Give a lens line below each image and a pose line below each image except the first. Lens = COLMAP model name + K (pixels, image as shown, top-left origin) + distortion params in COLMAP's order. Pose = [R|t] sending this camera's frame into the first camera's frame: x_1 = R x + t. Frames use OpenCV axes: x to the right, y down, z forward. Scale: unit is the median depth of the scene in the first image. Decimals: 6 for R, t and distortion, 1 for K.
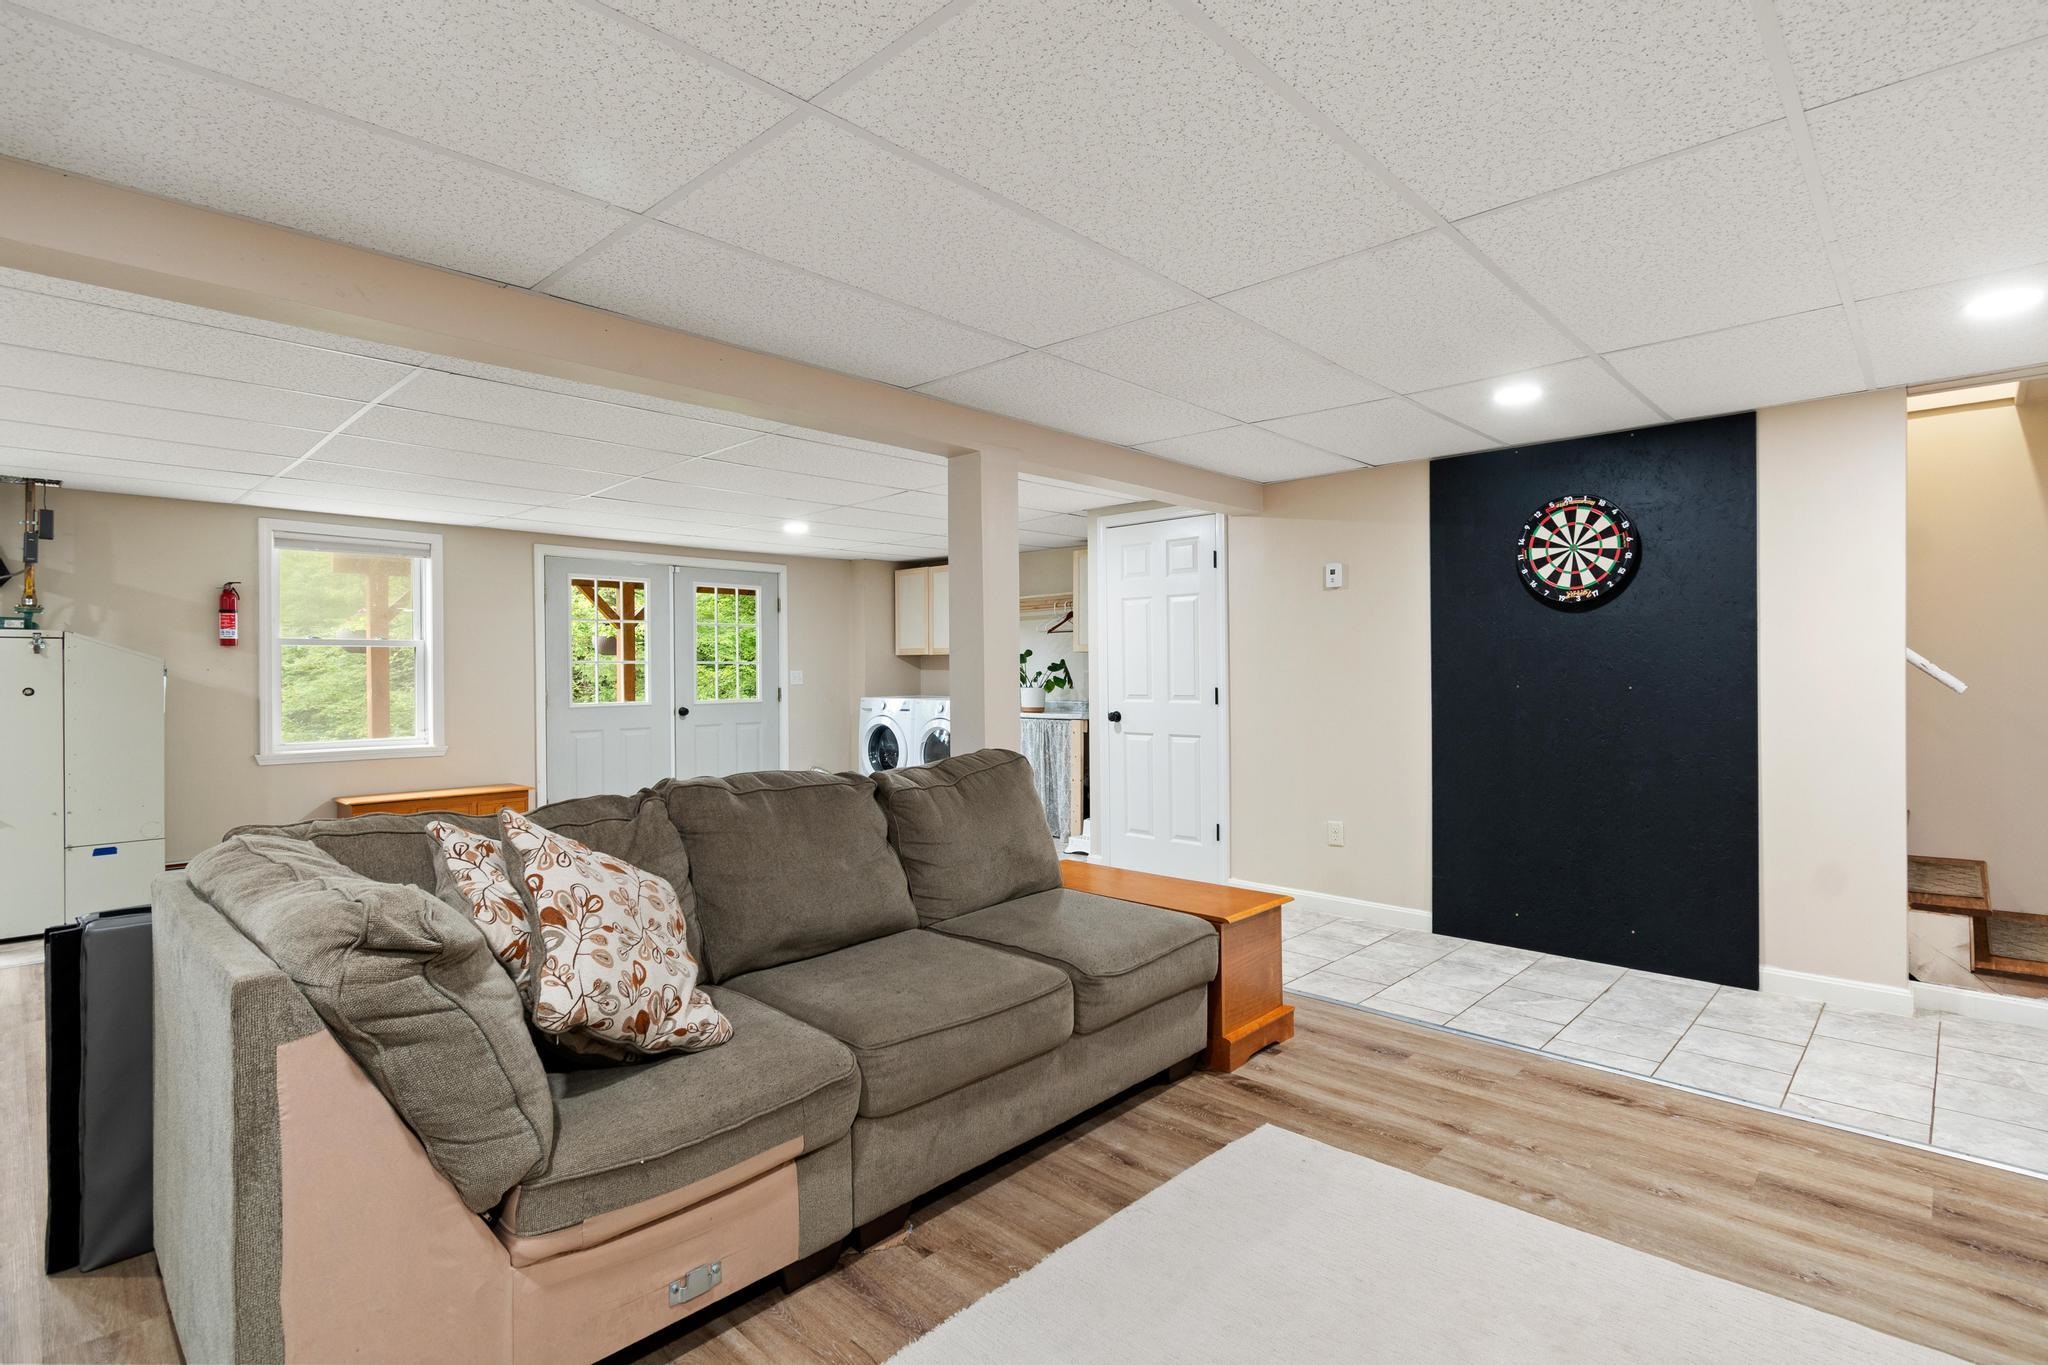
lens RADIAL K [[966.4, 0, 1042.8], [0, 966.4, 672.5], [0, 0, 1]] dist [0.003423, -0.000474]
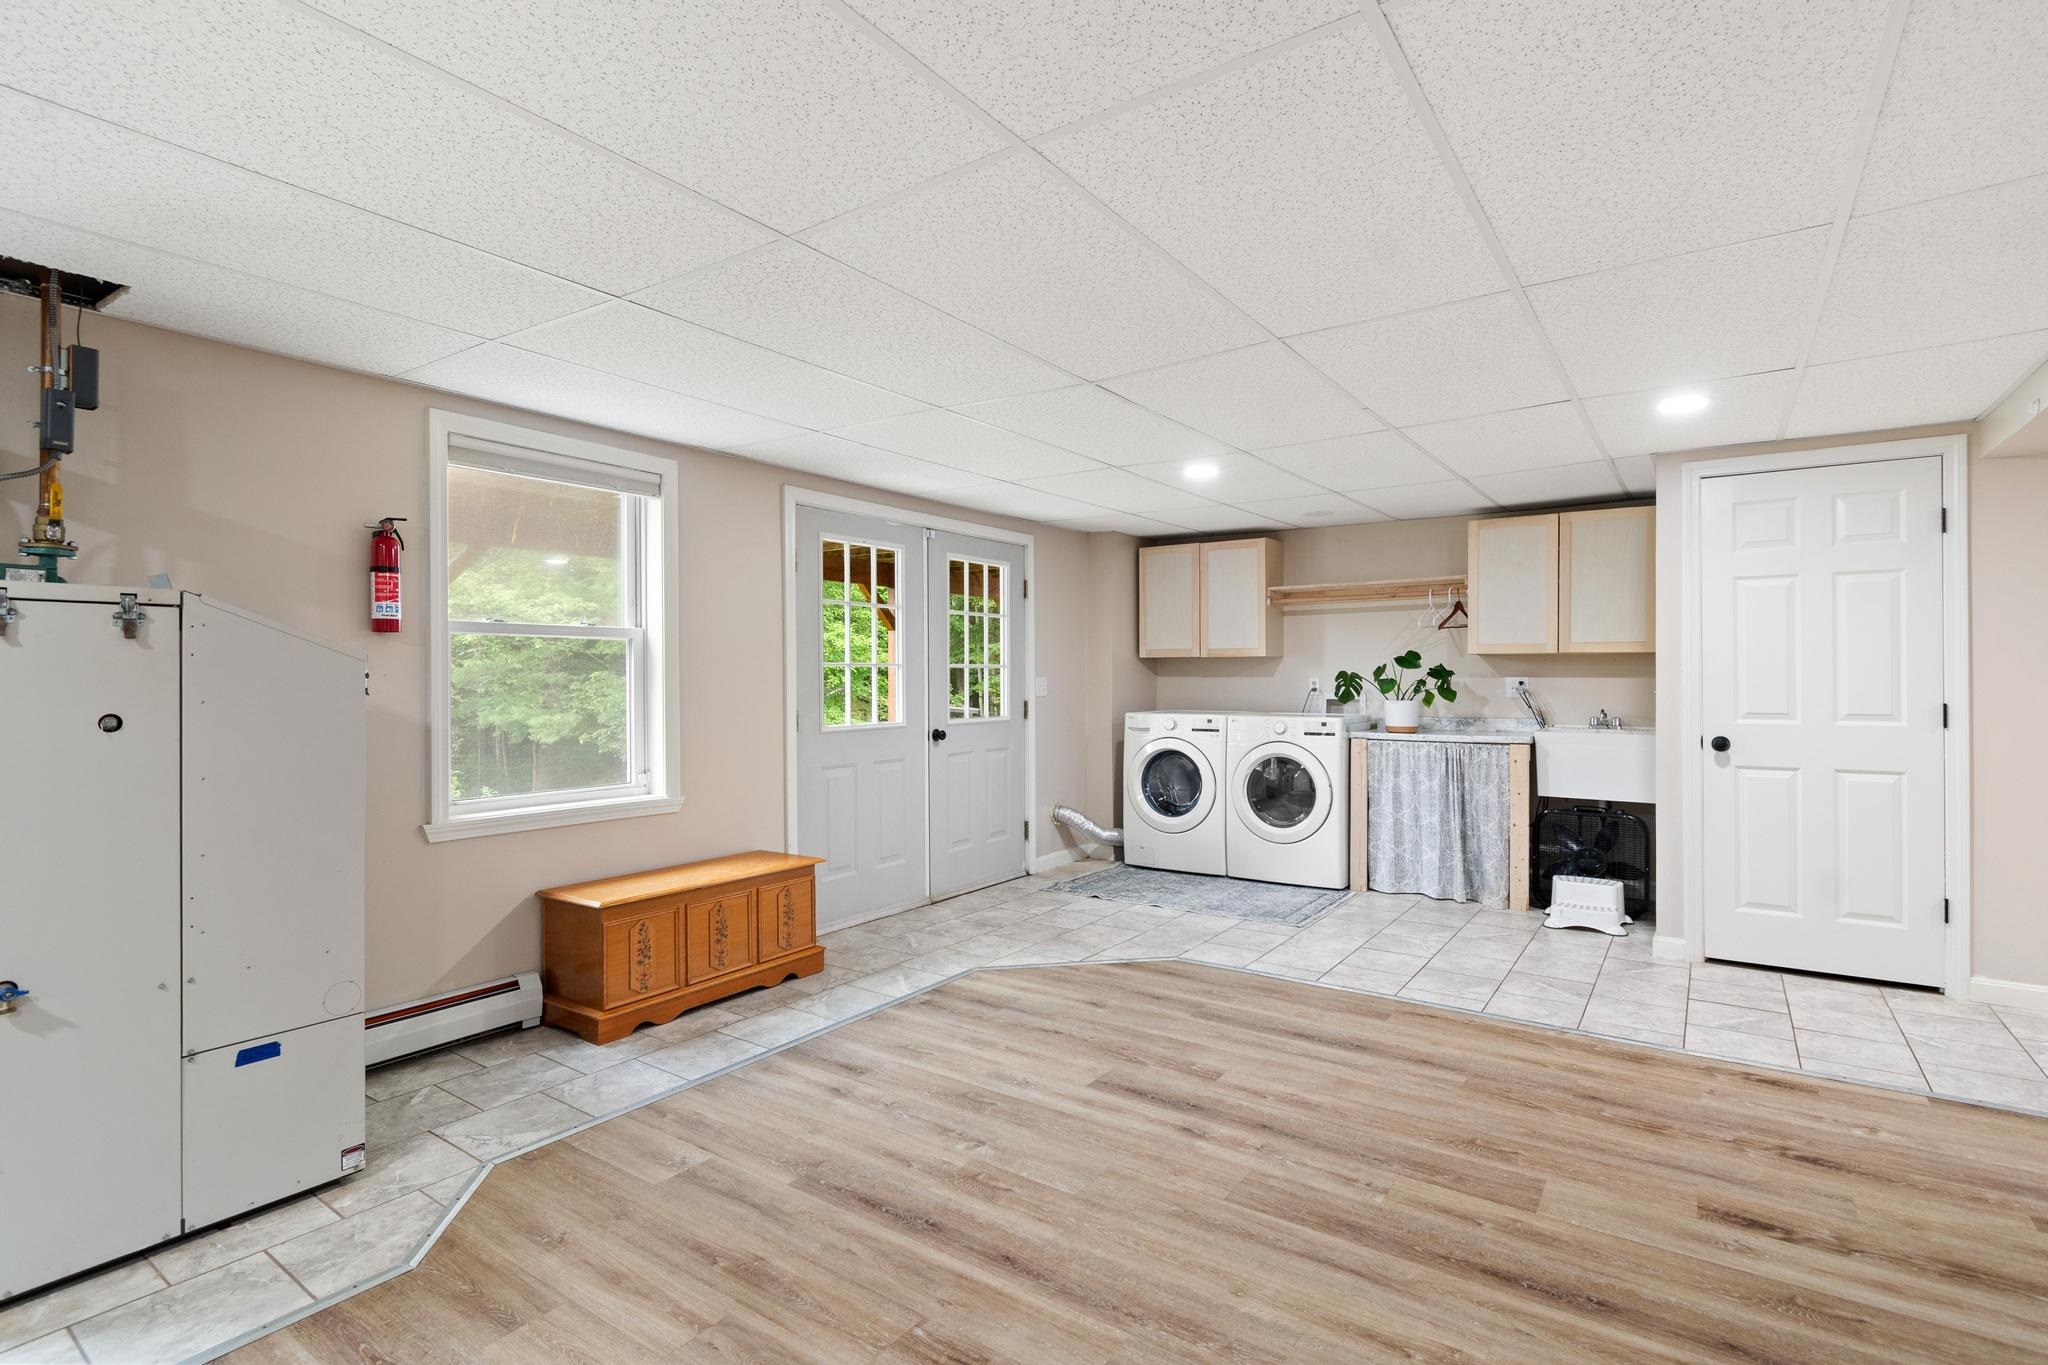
lens RADIAL K [[967.9, 0, 1047.3], [0, 967.9, 676.7], [0, 0, 1]] dist [0.001362, -0.000206]
pose [[0.988614, 0.002188, 0.150458, -0.455759], [-0.001835, 0.999995, -0.002484, -0.000775], [-0.150462, 0.002180, 0.988613, 0.325764]]
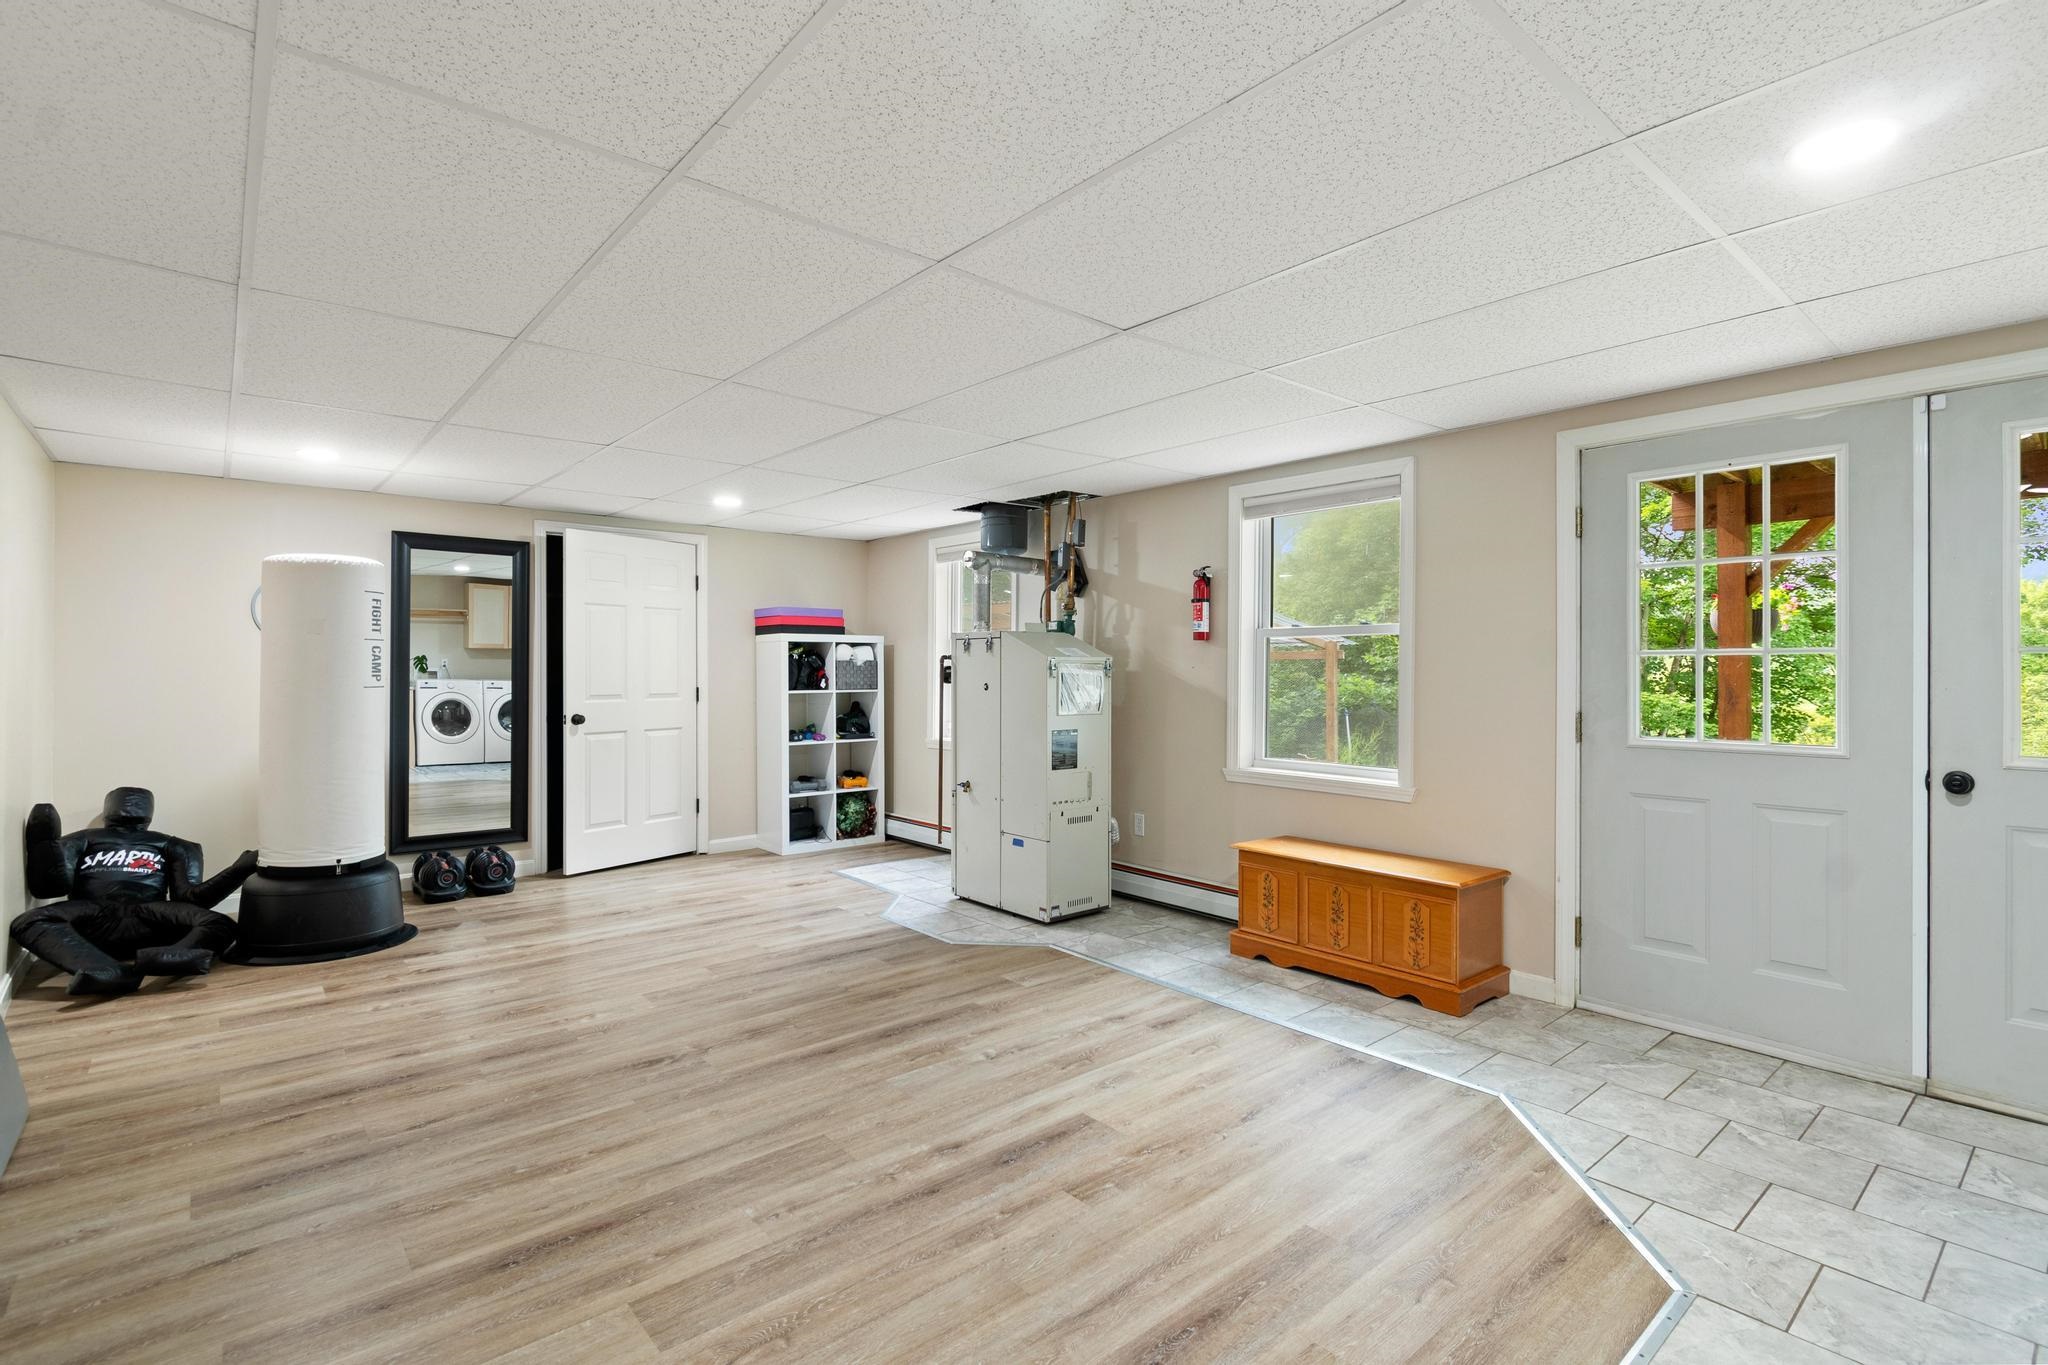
lens RADIAL K [[966.4, 0, 1042.8], [0, 966.4, 672.5], [0, 0, 1]] dist [0.003423, -0.000474]
pose [[-0.104757, 0.007258, -0.994471, 0.037059], [-0.004625, 0.999959, 0.007786, -0.003602], [0.994487, 0.005415, -0.104719, 0.788276]]
